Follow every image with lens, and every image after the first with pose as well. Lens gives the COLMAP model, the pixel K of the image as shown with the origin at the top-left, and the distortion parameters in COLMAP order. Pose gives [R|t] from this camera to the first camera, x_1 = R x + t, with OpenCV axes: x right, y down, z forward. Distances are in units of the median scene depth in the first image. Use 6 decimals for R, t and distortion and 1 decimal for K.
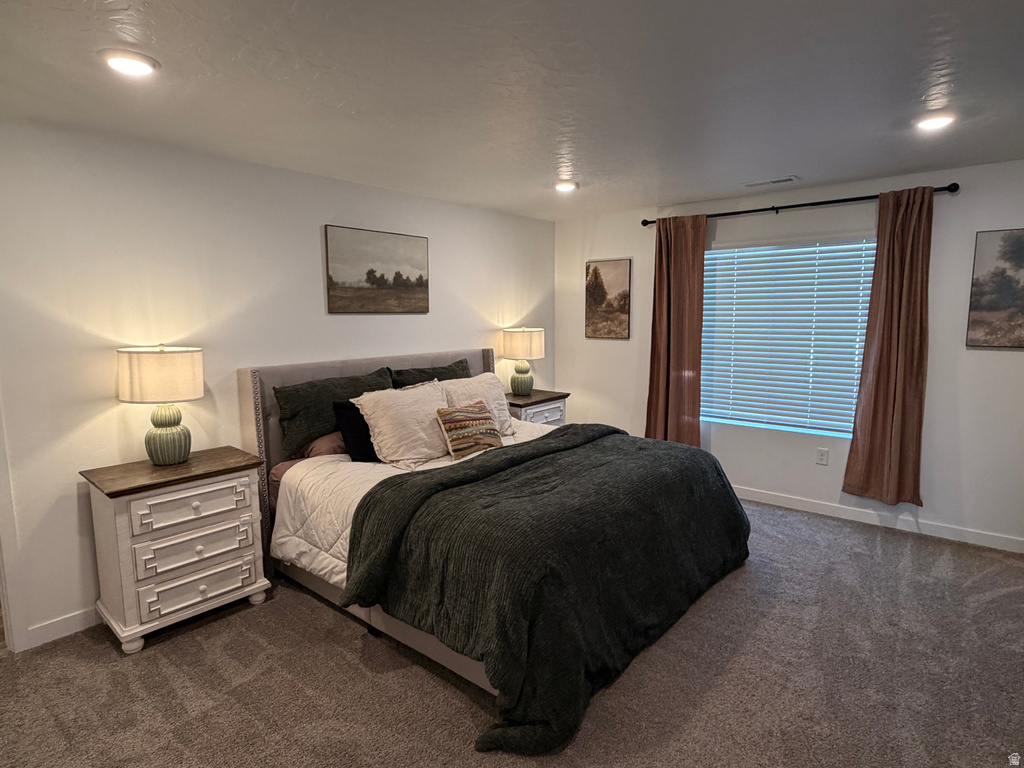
lens RADIAL K [[564.9, 0, 507.6], [0, 564.9, 380.0], [0, 0, 1]] dist [-0.000156, -0.000305]
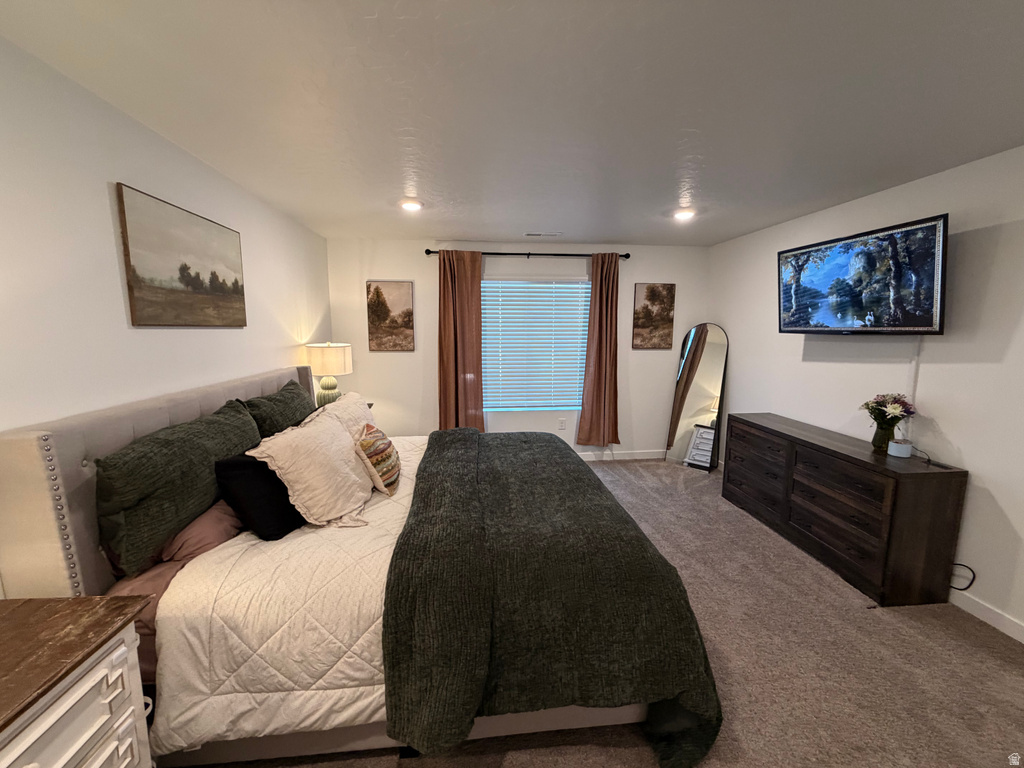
lens RADIAL K [[409.3, 0, 509.4], [0, 409.3, 383.9], [0, 0, 1]] dist [-0.000153, 0.000284]
pose [[0.694456, -0.090938, 0.713765, -0.334791], [0.080920, 0.995559, 0.048109, -0.038433], [-0.714970, 0.024348, 0.698731, 0.352191]]
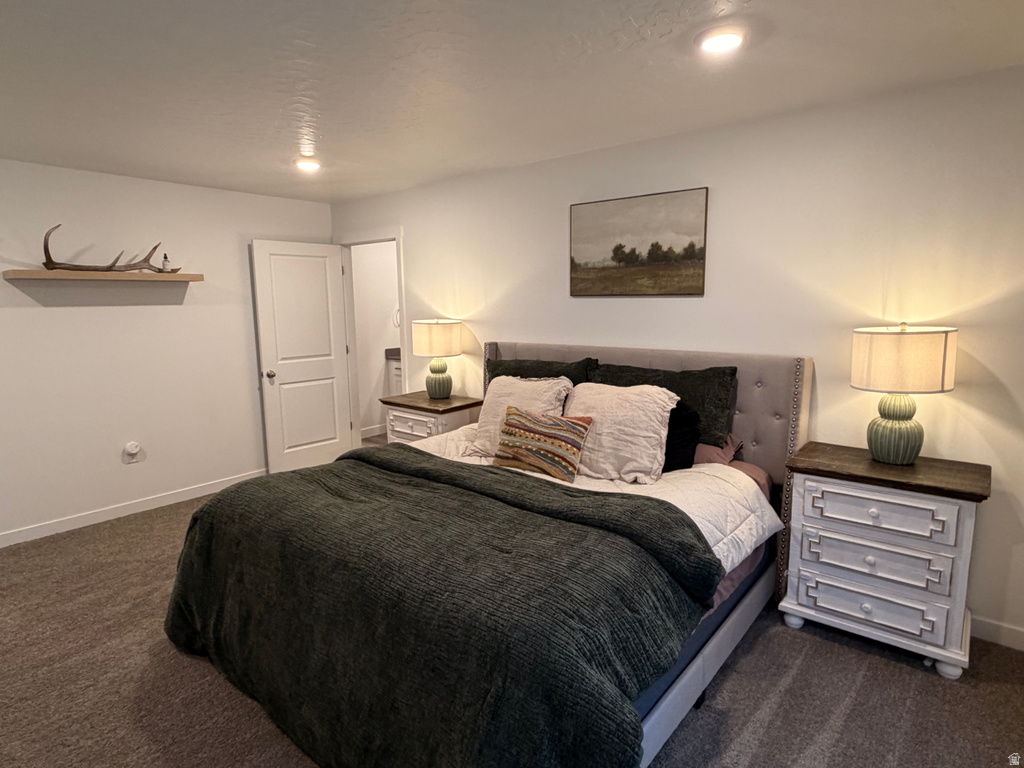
lens RADIAL K [[606.9, 0, 498.8], [0, 606.9, 373.3], [0, 0, 1]] dist [0.004294, 0.000187]
pose [[0.002170, 0.134293, -0.990939, 0.689721], [-0.102892, 0.985712, 0.133359, -0.106804], [0.994690, 0.101670, 0.015957, 0.816470]]
